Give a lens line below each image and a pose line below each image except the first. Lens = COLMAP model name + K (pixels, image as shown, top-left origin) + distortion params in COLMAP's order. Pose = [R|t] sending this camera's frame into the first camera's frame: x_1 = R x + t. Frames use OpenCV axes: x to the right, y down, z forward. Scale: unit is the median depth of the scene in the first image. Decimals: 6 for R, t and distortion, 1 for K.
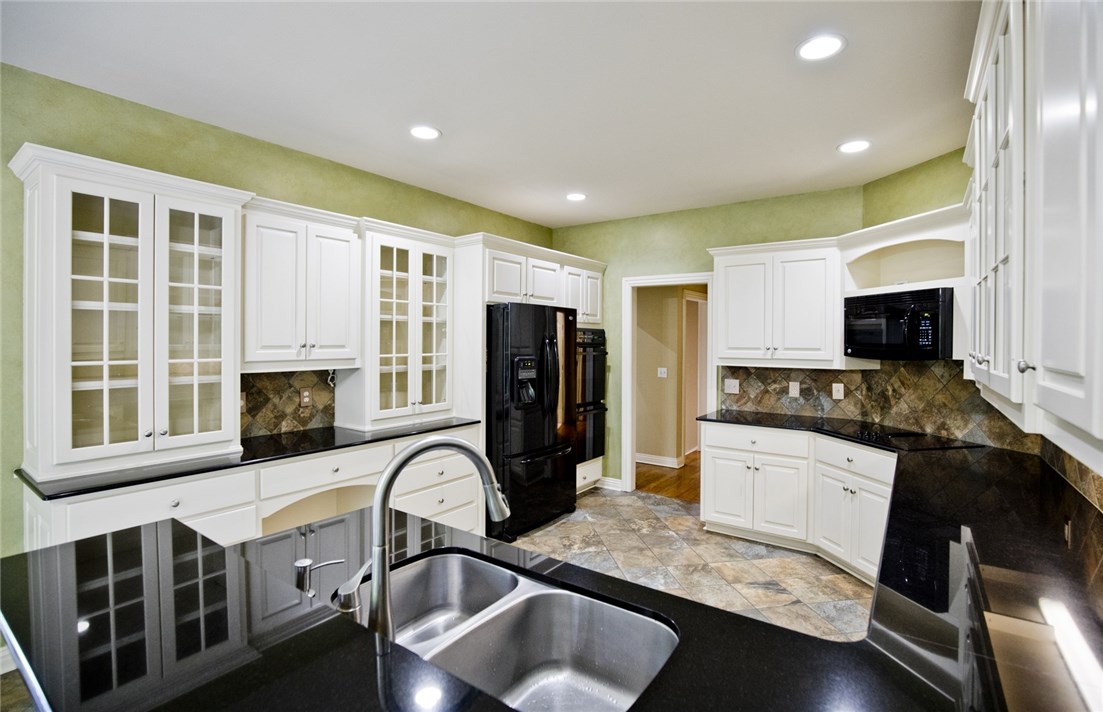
lens RADIAL K [[511.1, 0, 554.1], [0, 511.1, 344.8], [0, 0, 1]] dist [-0.035613, -0.000004]
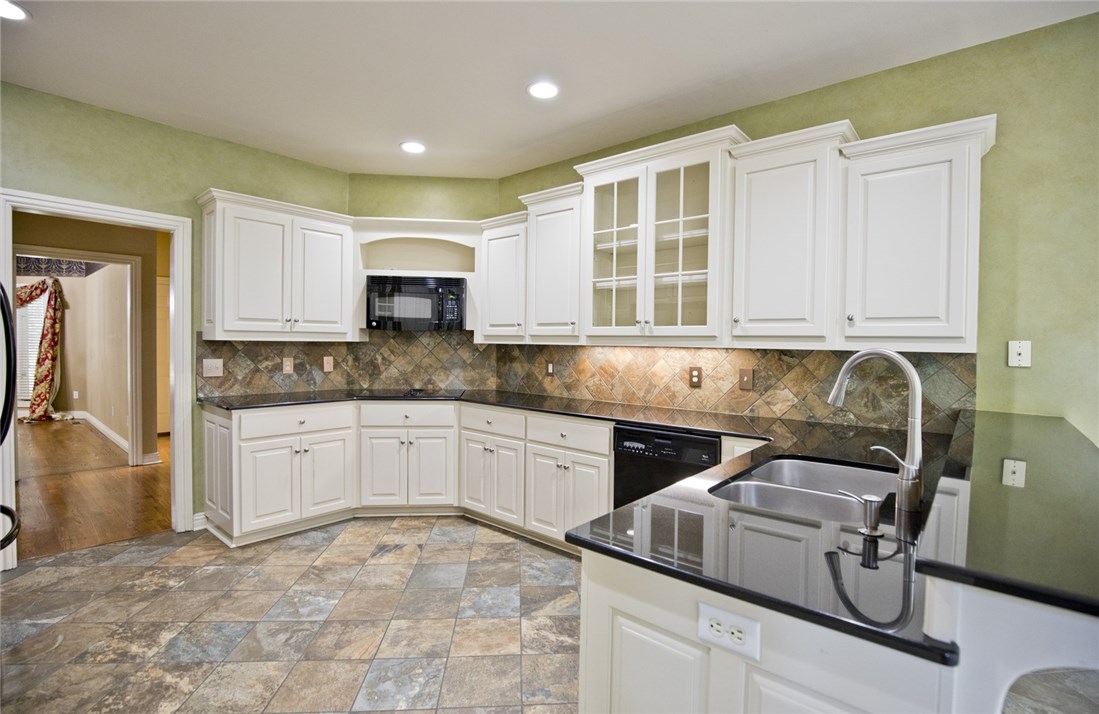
lens RADIAL K [[510.3, 0, 553.5], [0, 510.3, 351.2], [0, 0, 1]] dist [-0.021036, 0.000502]
pose [[0.090608, -0.022972, 0.995622, -0.463731], [-0.004242, 0.999716, 0.023453, 0.041224], [-0.995878, -0.006349, 0.090485, 0.468196]]
